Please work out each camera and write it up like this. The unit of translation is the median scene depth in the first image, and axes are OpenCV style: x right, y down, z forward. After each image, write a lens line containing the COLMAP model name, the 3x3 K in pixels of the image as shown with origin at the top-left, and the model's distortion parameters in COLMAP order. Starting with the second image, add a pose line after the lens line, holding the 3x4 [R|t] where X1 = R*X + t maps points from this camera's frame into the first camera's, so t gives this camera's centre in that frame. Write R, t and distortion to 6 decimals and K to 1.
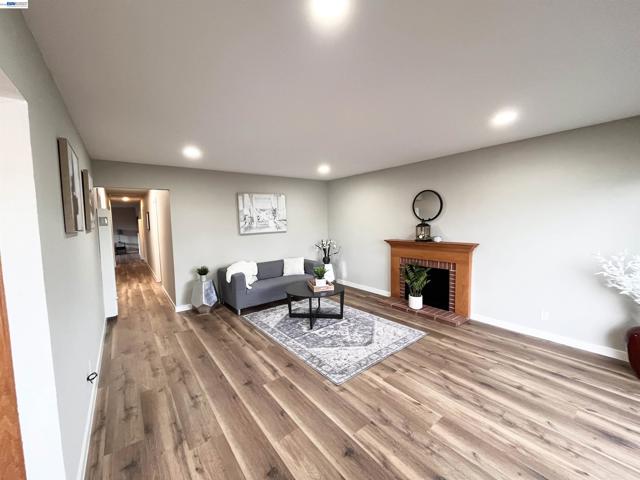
lens RADIAL K [[257.2, 0, 318.6], [0, 257.2, 239.9], [0, 0, 1]] dist [-0.002529, -0.000412]
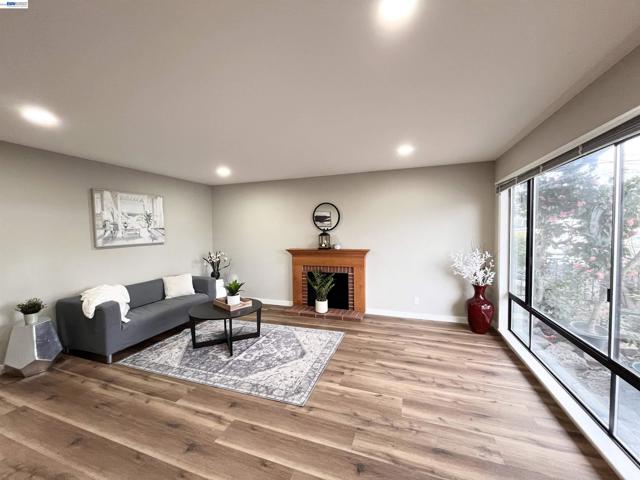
lens RADIAL K [[257.2, 0, 318.6], [0, 257.2, 239.9], [0, 0, 1]] dist [-0.002529, -0.000412]
pose [[0.842005, -0.008847, 0.539397, -0.229529], [0.035359, 0.998621, -0.038815, 0.008339], [-0.538310, 0.051755, 0.841156, 0.107928]]
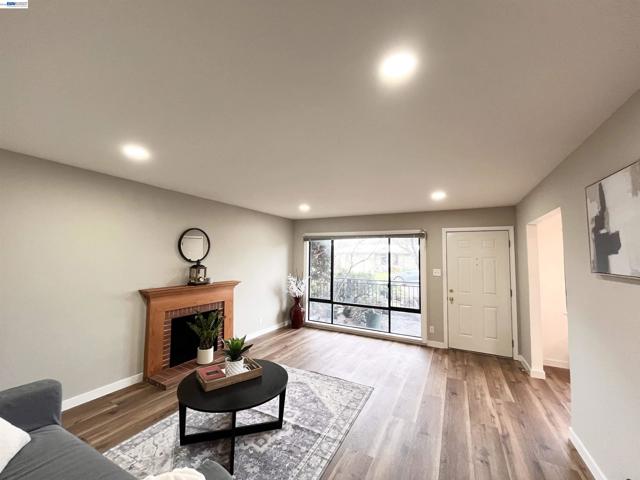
lens RADIAL K [[257.2, 0, 318.6], [0, 257.2, 239.9], [0, 0, 1]] dist [-0.002529, -0.000412]
pose [[-0.411223, 0.079224, 0.908085, -0.665198], [0.065245, 0.996219, -0.057367, -0.080146], [-0.909197, 0.035657, -0.414837, 1.113942]]
